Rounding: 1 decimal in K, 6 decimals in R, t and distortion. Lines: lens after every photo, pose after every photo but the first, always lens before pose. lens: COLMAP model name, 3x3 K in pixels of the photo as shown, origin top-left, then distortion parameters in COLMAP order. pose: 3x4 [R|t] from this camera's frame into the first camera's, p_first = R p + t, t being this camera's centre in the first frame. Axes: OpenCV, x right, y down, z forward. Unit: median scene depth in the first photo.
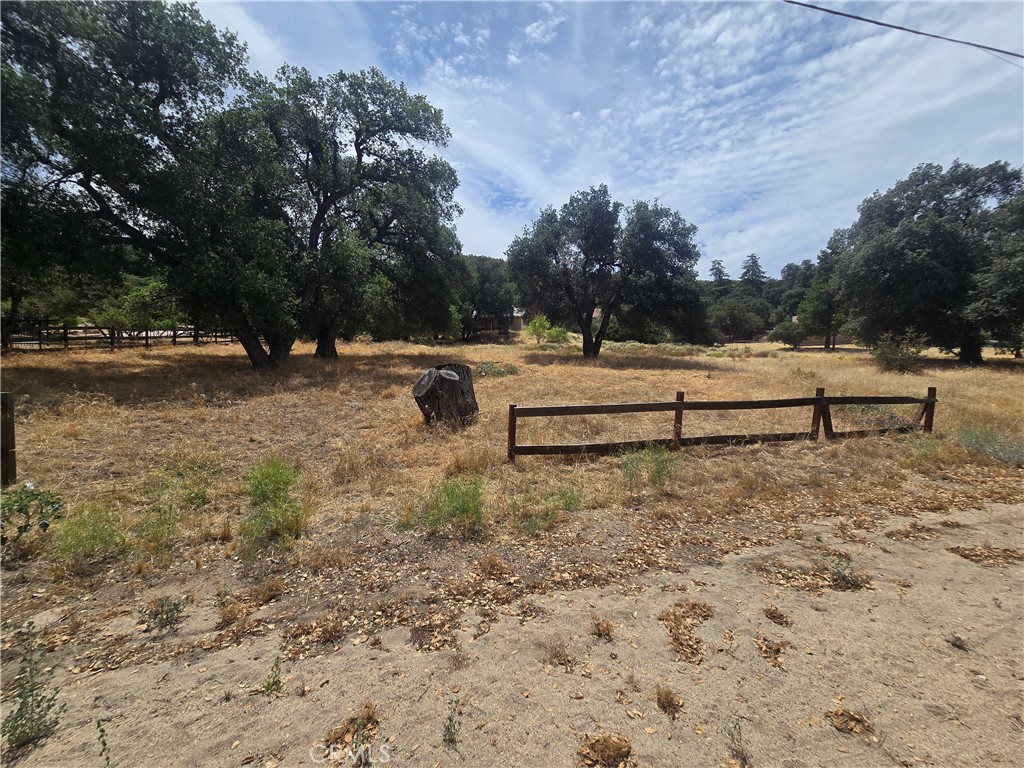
lens RADIAL K [[413.1, 0, 511.5], [0, 413.1, 383.1], [0, 0, 1]] dist [0.002335, 0.000524]
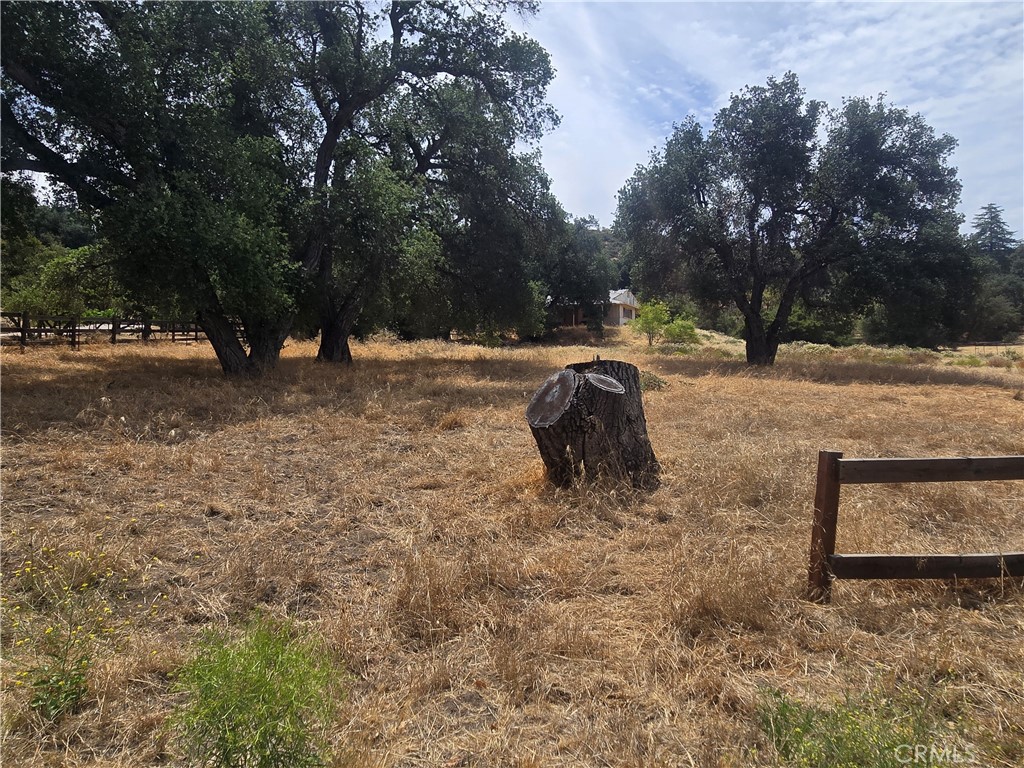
lens RADIAL K [[582.5, 0, 512.1], [0, 582.5, 385.1], [0, 0, 1]] dist [0.002536, 0.000698]
pose [[0.994761, 0.007196, -0.101974, -0.094745], [-0.011287, 0.999152, -0.039602, 0.005458], [0.101603, 0.040545, 0.993998, 0.158096]]
